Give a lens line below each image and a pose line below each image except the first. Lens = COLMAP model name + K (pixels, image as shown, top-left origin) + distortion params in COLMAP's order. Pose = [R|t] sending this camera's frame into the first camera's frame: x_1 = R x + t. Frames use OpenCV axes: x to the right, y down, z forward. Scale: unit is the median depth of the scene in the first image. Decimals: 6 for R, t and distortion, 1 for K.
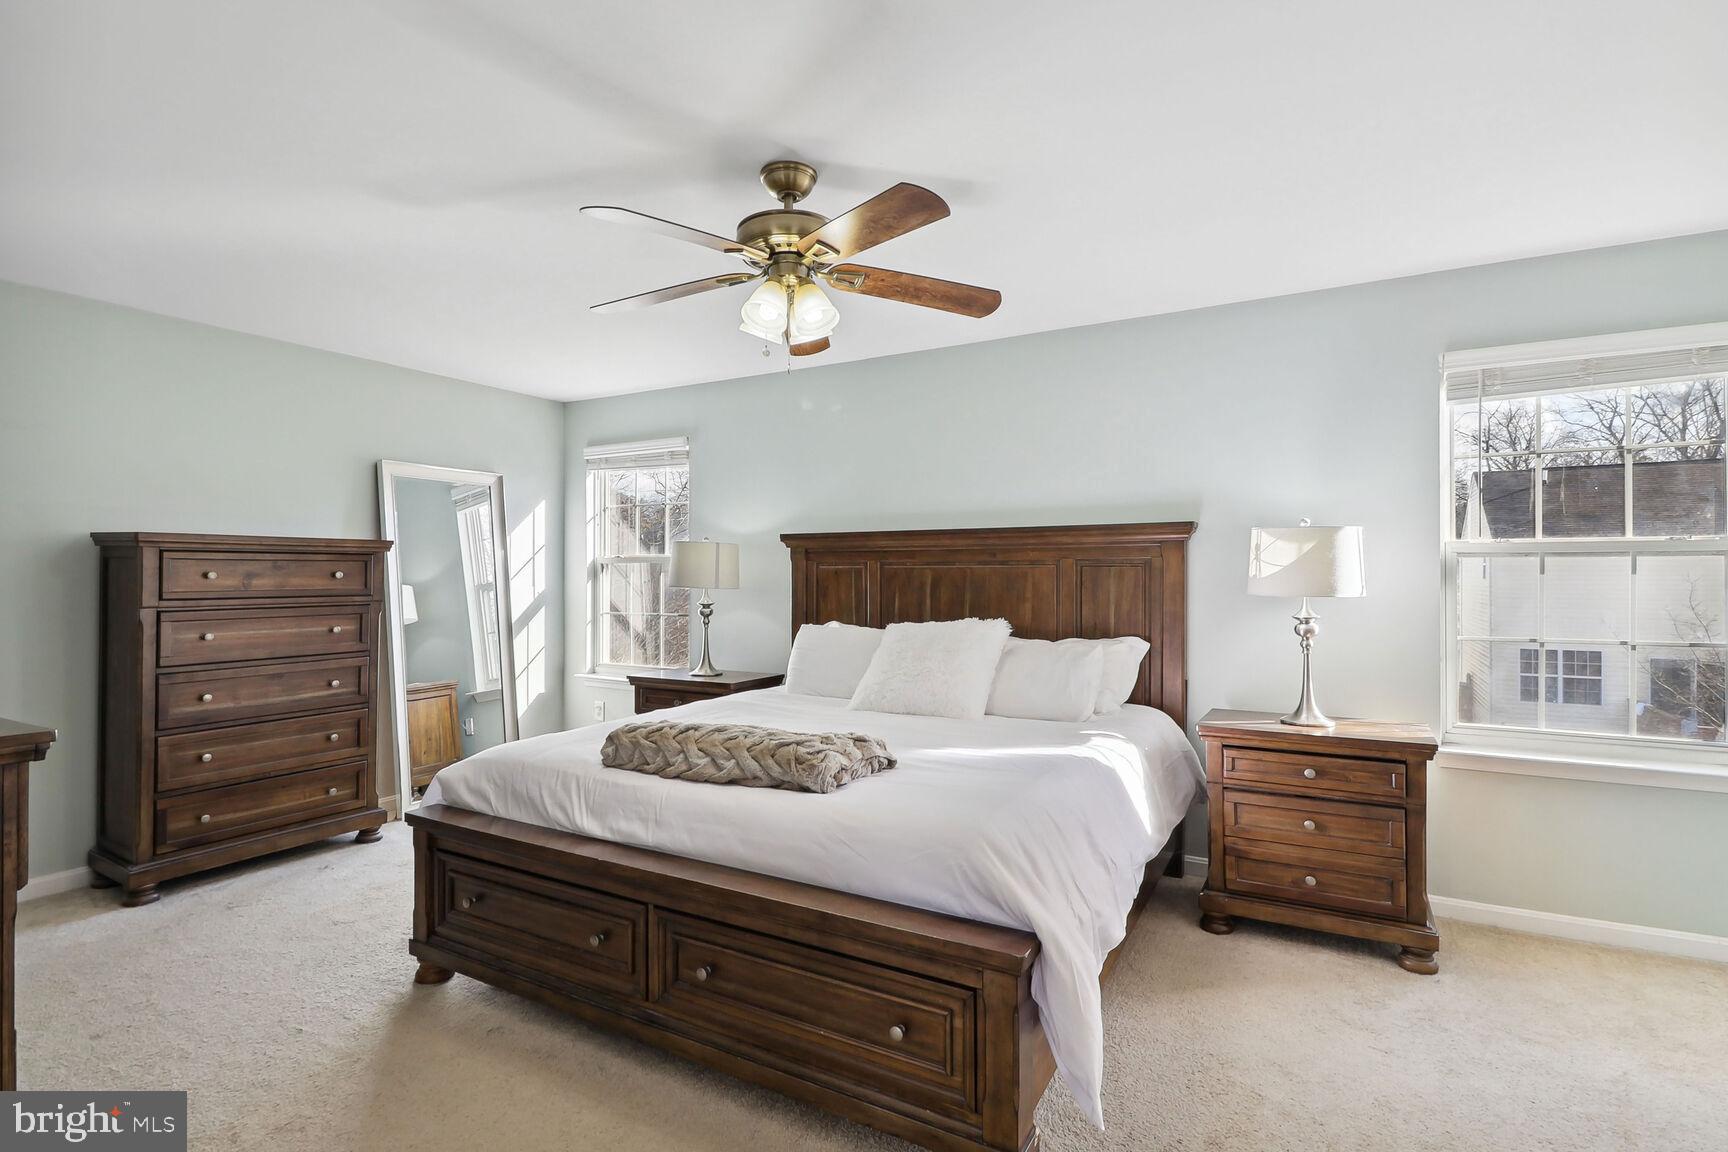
lens RADIAL K [[807.3, 0, 868.4], [0, 807.3, 569.4], [0, 0, 1]] dist [0.001265, 0.000020]
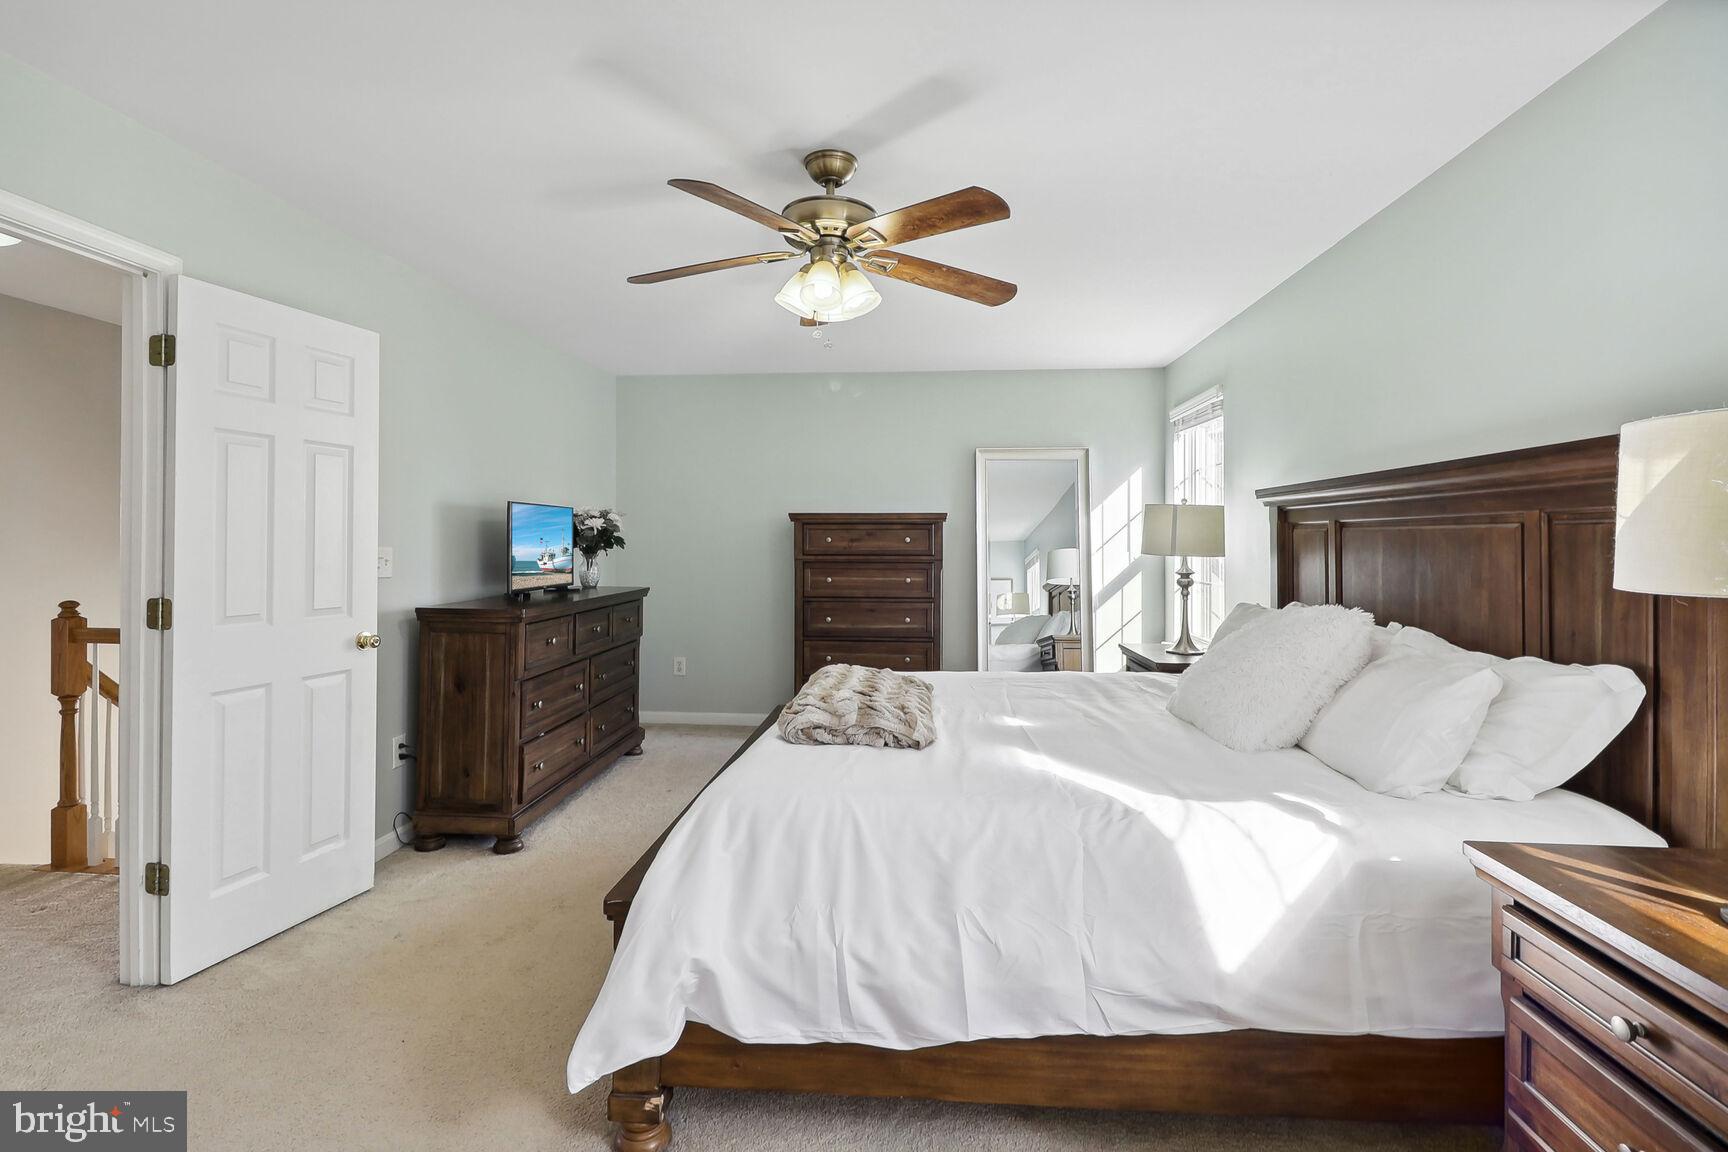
lens RADIAL K [[811.9, 0, 871.2], [0, 811.9, 531.0], [0, 0, 1]] dist [0.000004, -0.000092]
pose [[0.441300, -0.009100, -0.897313, 0.546851], [0.001577, 0.999955, -0.009365, 0.005026], [0.897358, 0.002718, 0.441295, 0.357402]]
